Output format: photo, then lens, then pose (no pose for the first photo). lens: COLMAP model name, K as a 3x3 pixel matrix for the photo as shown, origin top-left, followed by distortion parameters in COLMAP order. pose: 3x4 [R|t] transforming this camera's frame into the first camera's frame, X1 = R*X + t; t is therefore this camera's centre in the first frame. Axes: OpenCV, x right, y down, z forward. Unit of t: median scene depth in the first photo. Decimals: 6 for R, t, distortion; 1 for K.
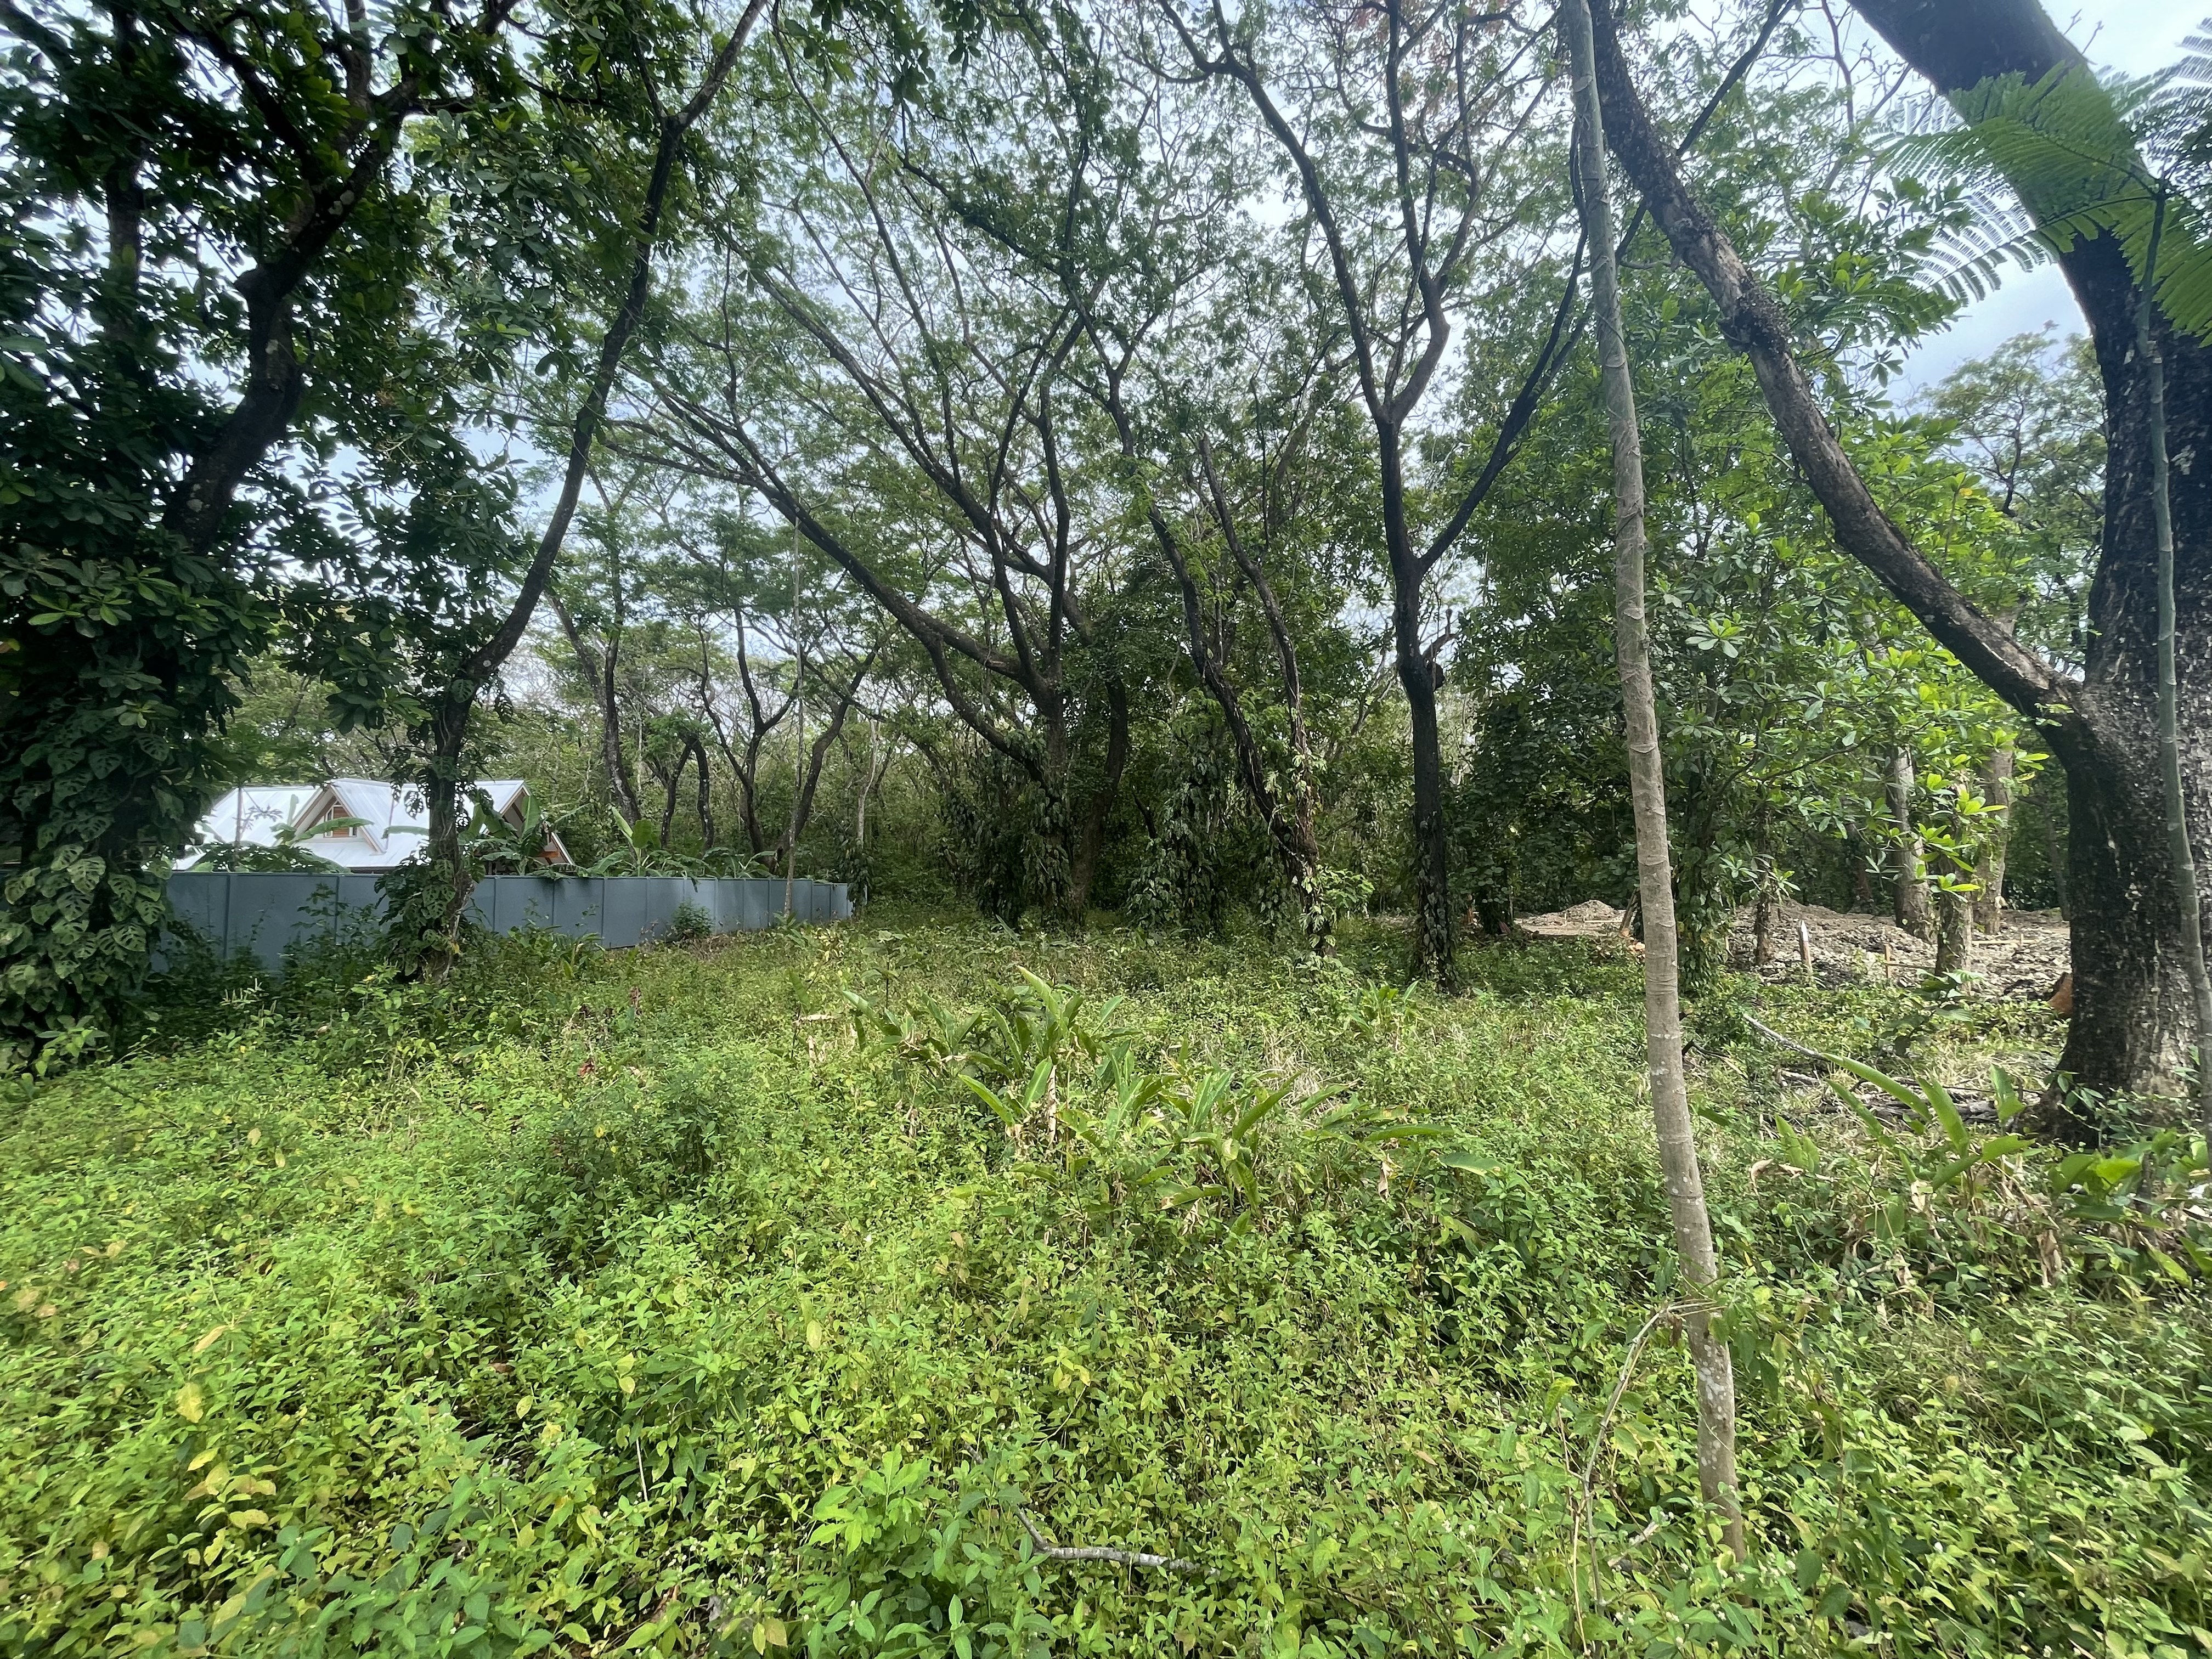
lens RADIAL K [[889.5, 0, 1111.3], [0, 889.5, 821.9], [0, 0, 1]] dist [0.000184, 0.000635]
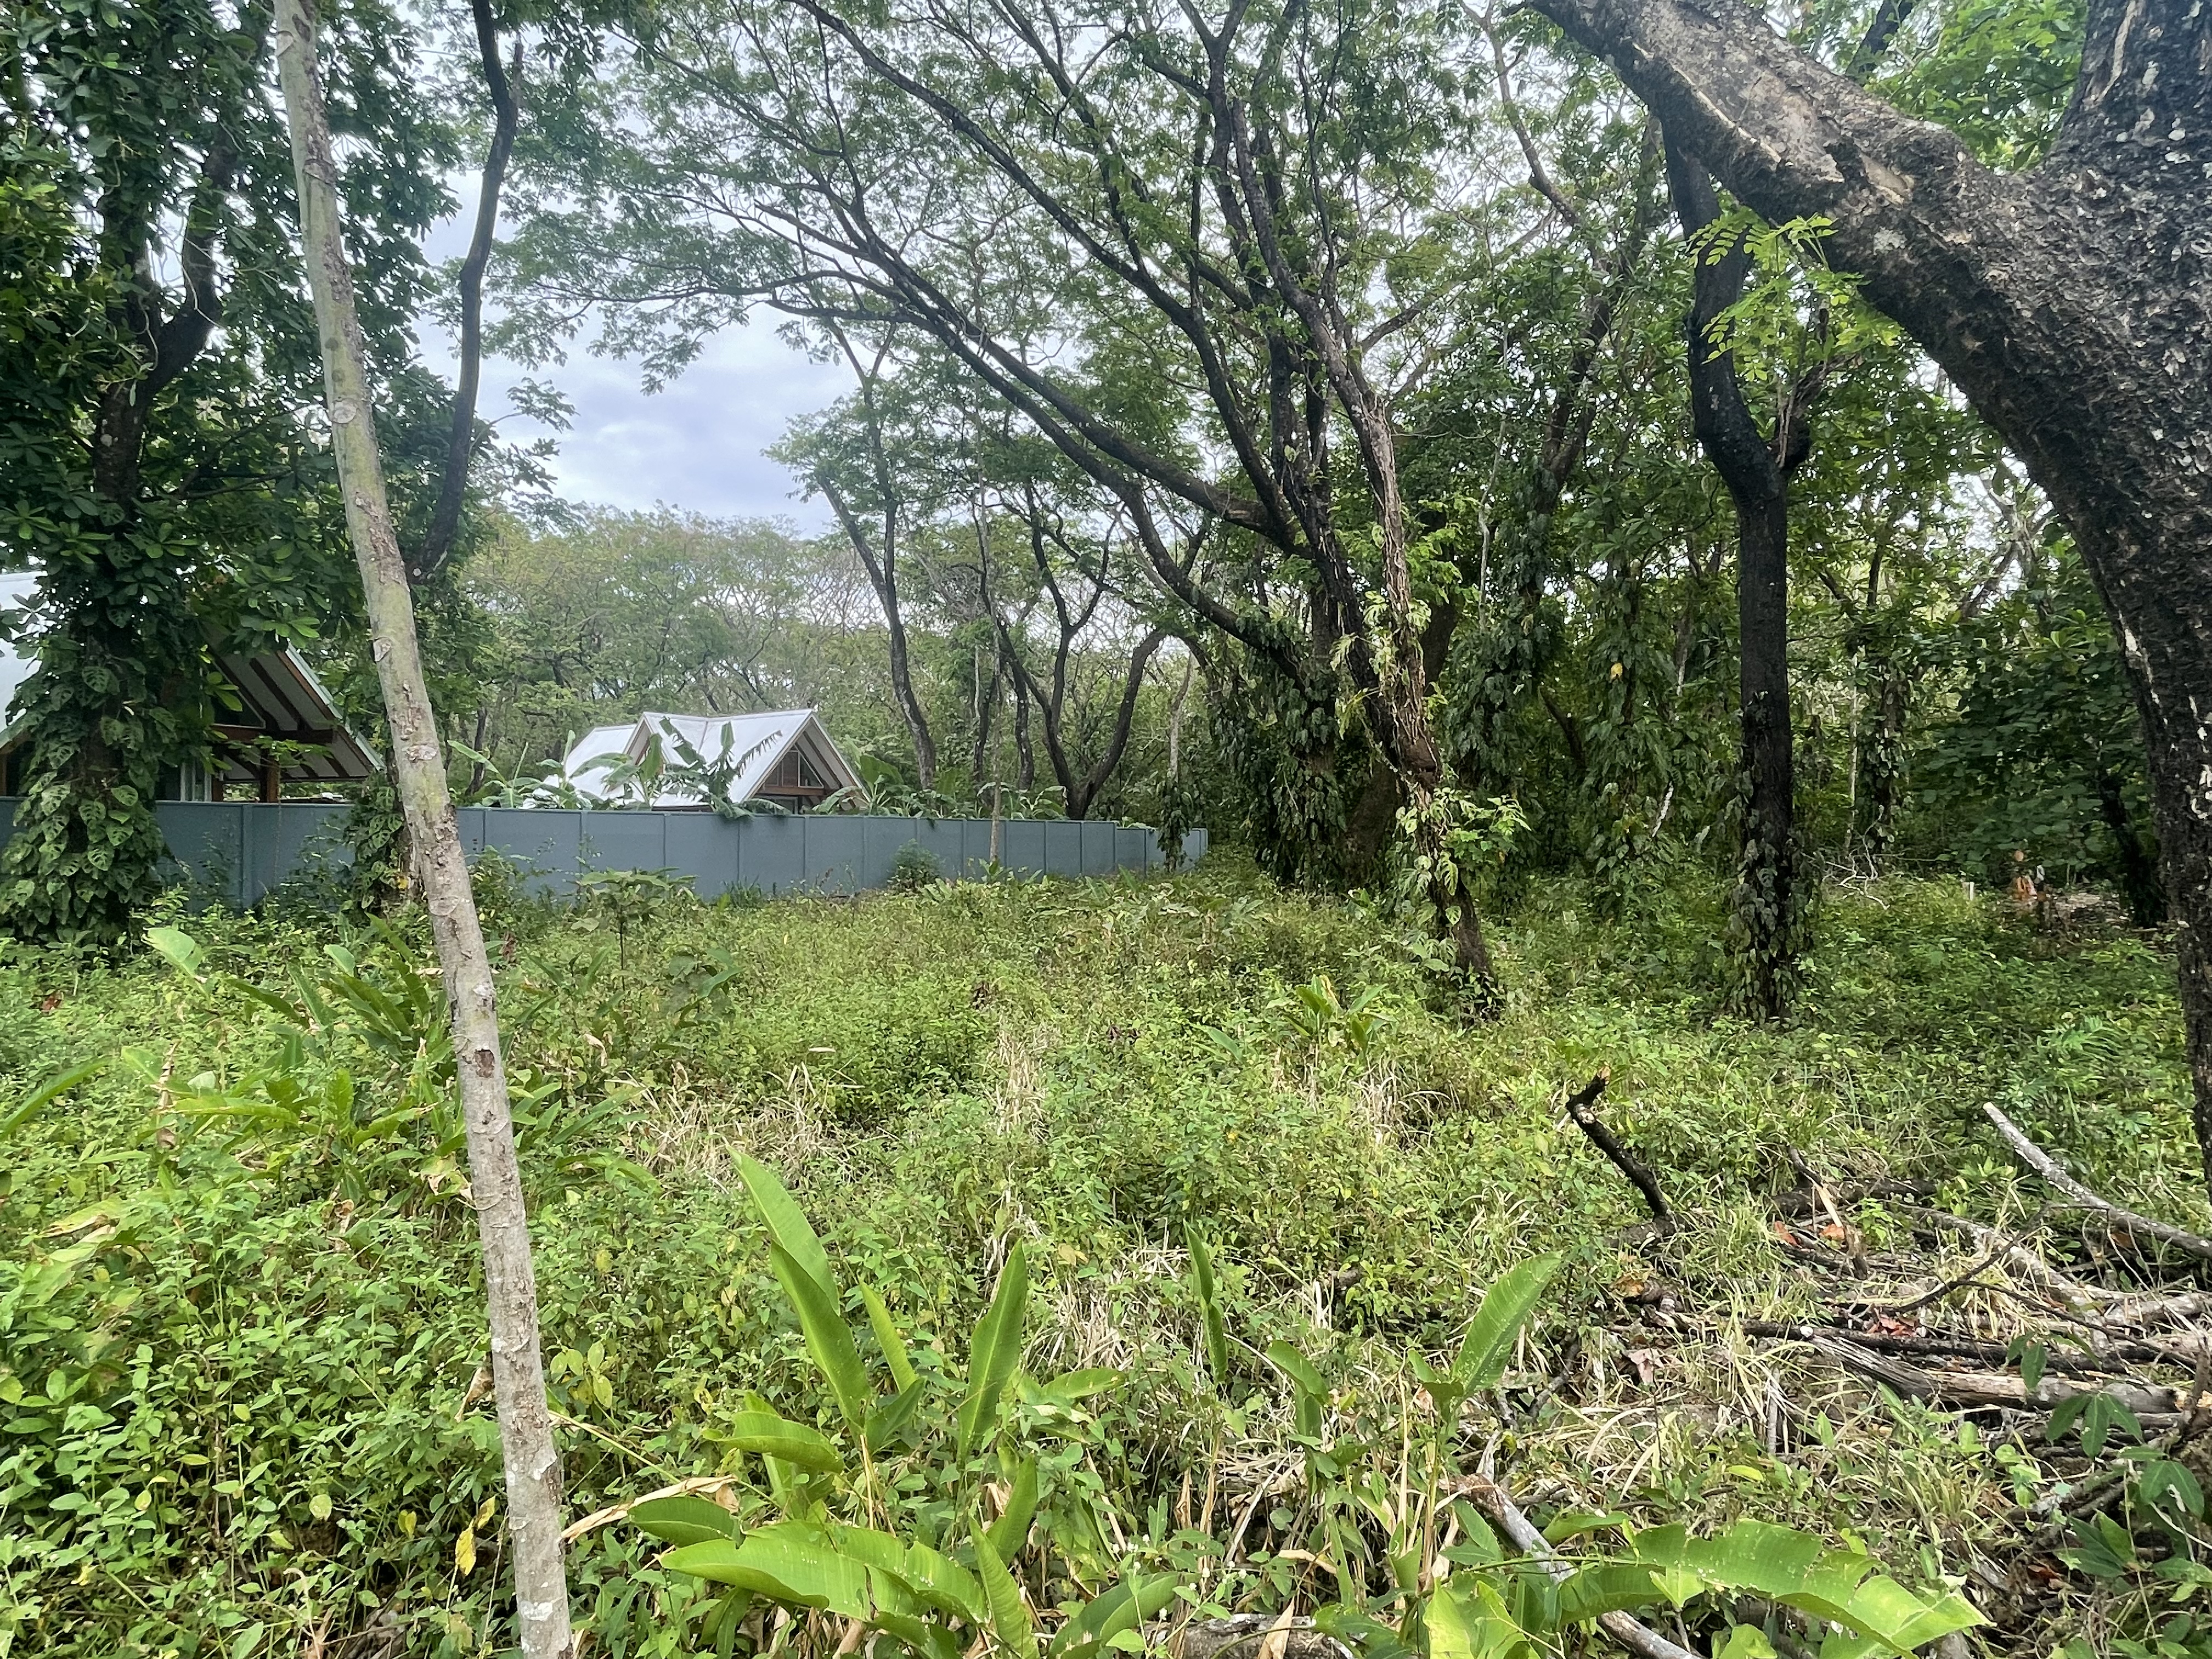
lens RADIAL K [[1211.3, 0, 1115.7], [0, 1211.3, 823.6], [0, 0, 1]] dist [-0.002961, 0.000192]
pose [[0.884770, 0.005426, -0.465996, 0.338034], [0.022863, 0.998223, 0.055033, 0.017124], [0.465466, -0.059345, 0.883074, 0.140215]]
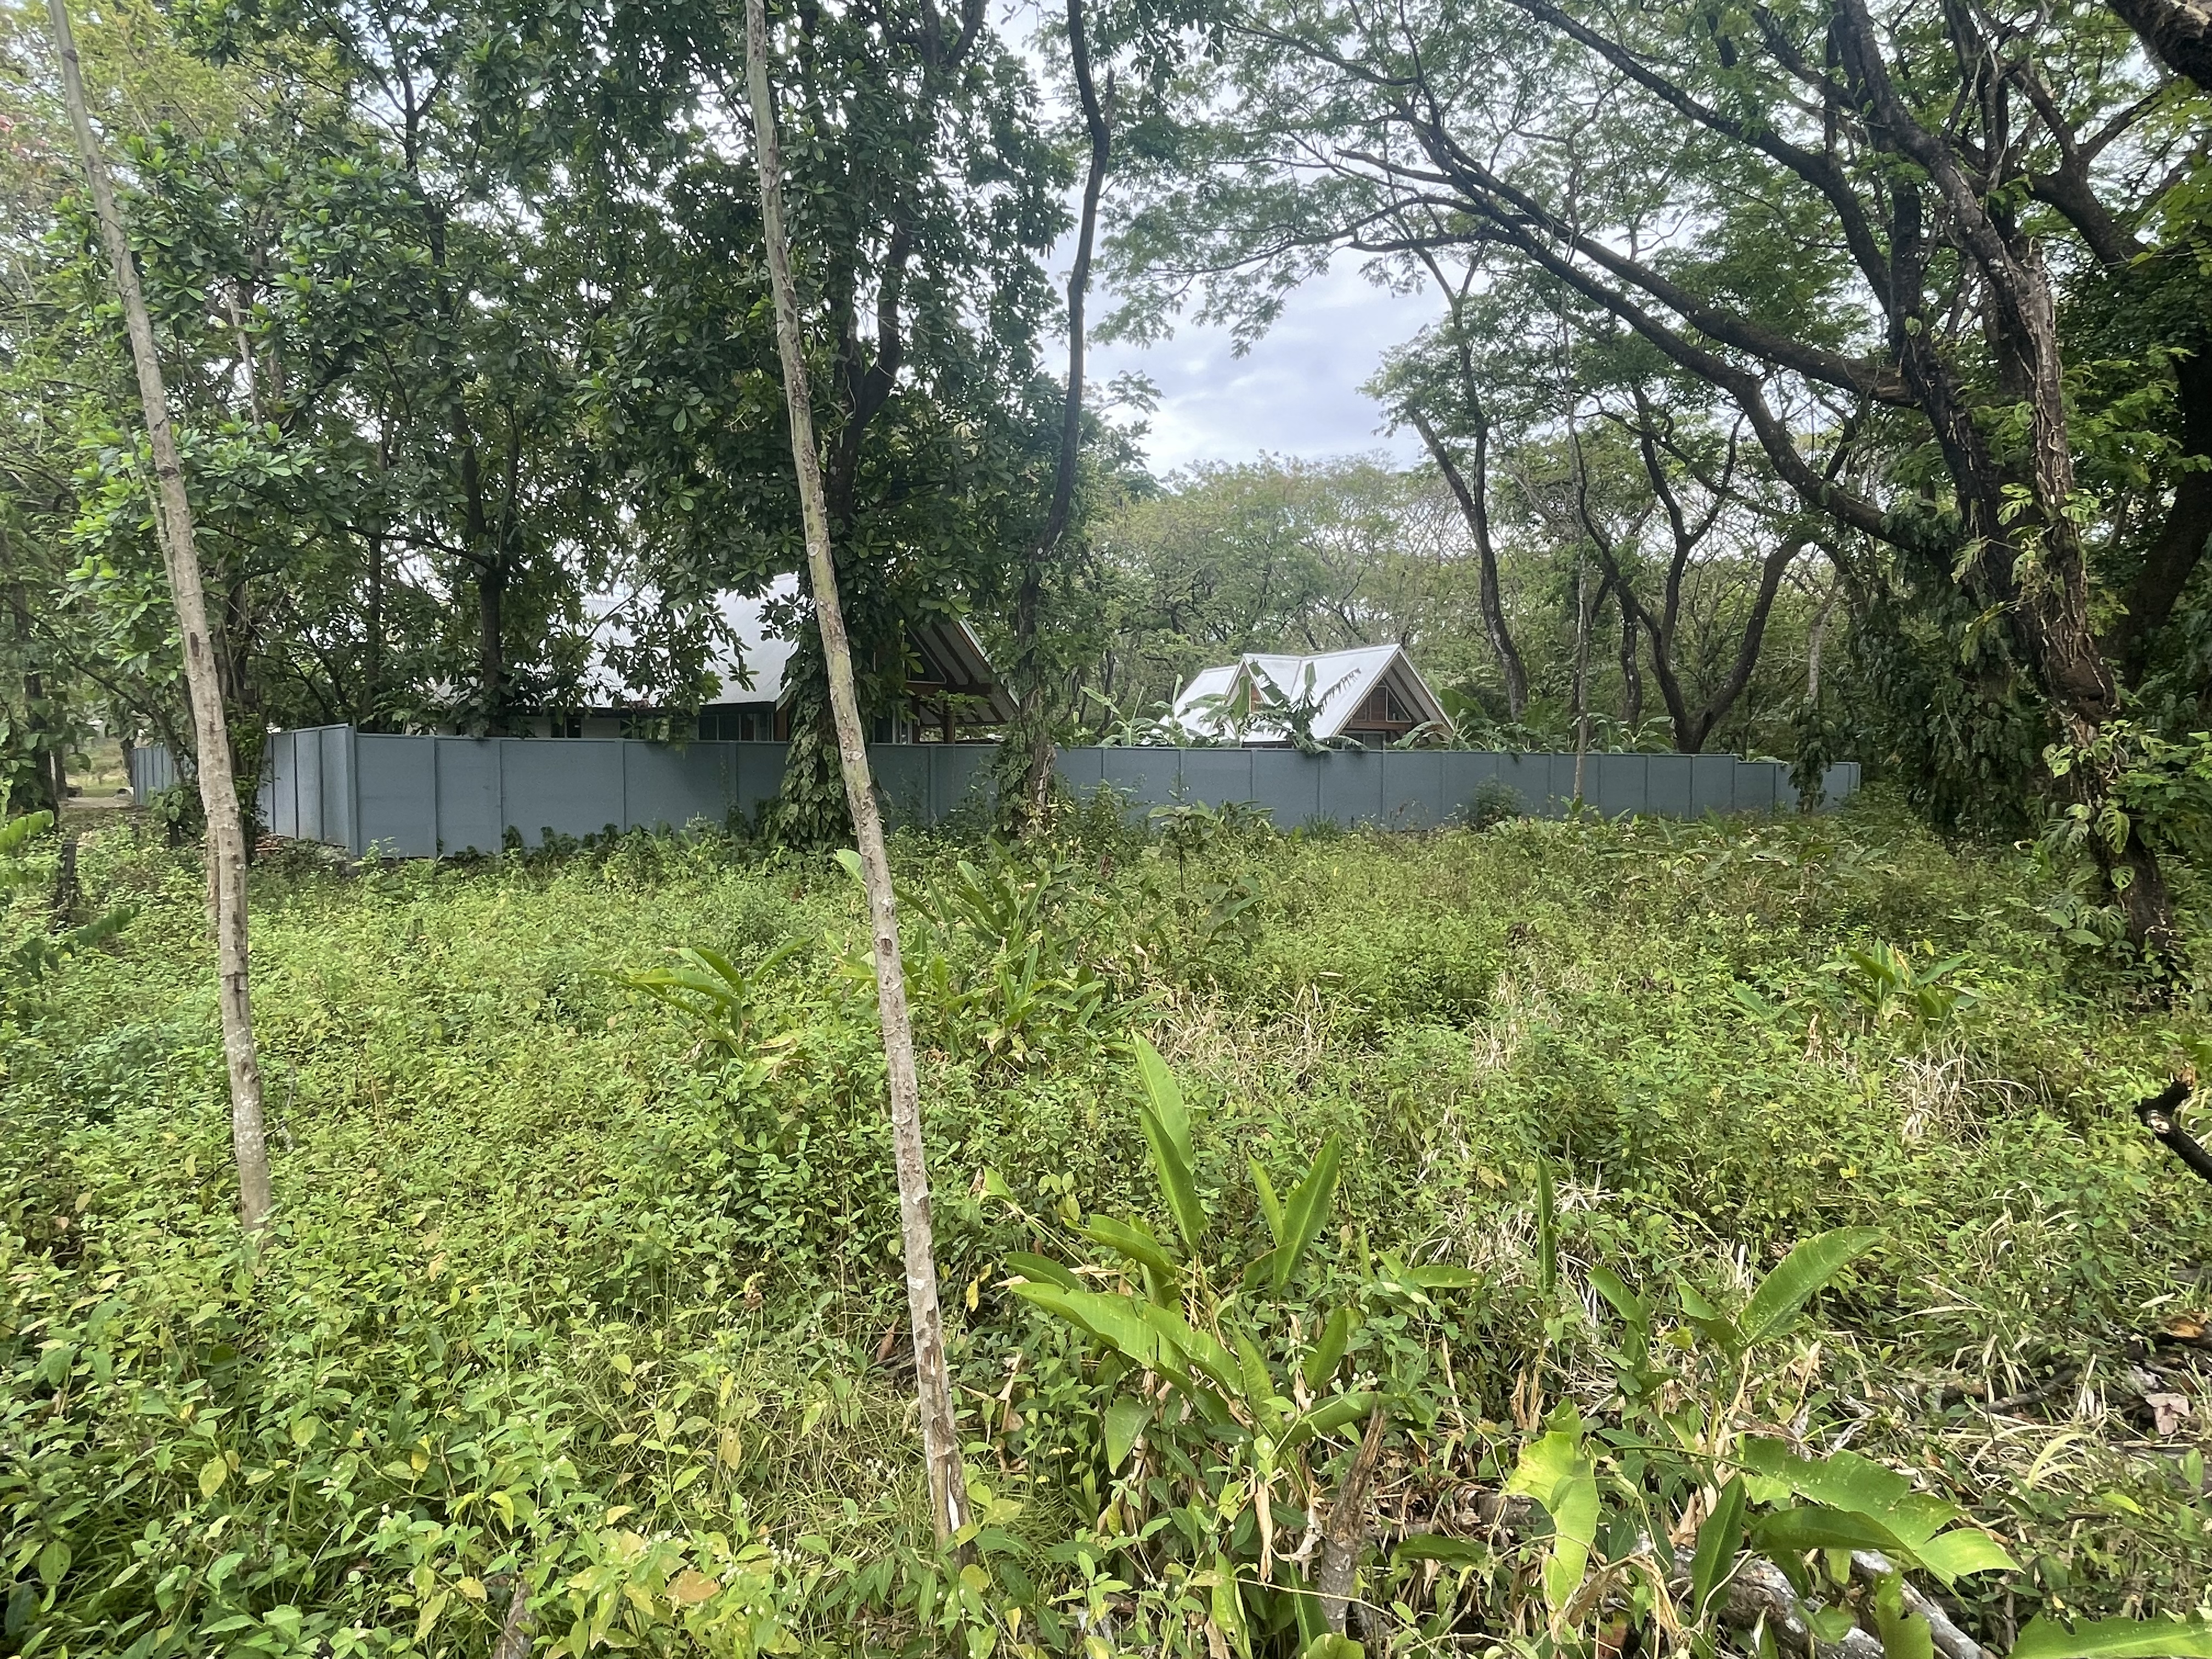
lens RADIAL K [[1211.3, 0, 1099.2], [0, 1211.3, 828.1], [0, 0, 1]] dist [-0.002961, 0.000192]
pose [[0.551749, 0.053193, -0.832312, 0.385698], [0.049570, 0.994108, 0.096393, 0.012065], [0.832536, -0.094442, 0.545861, 0.139648]]
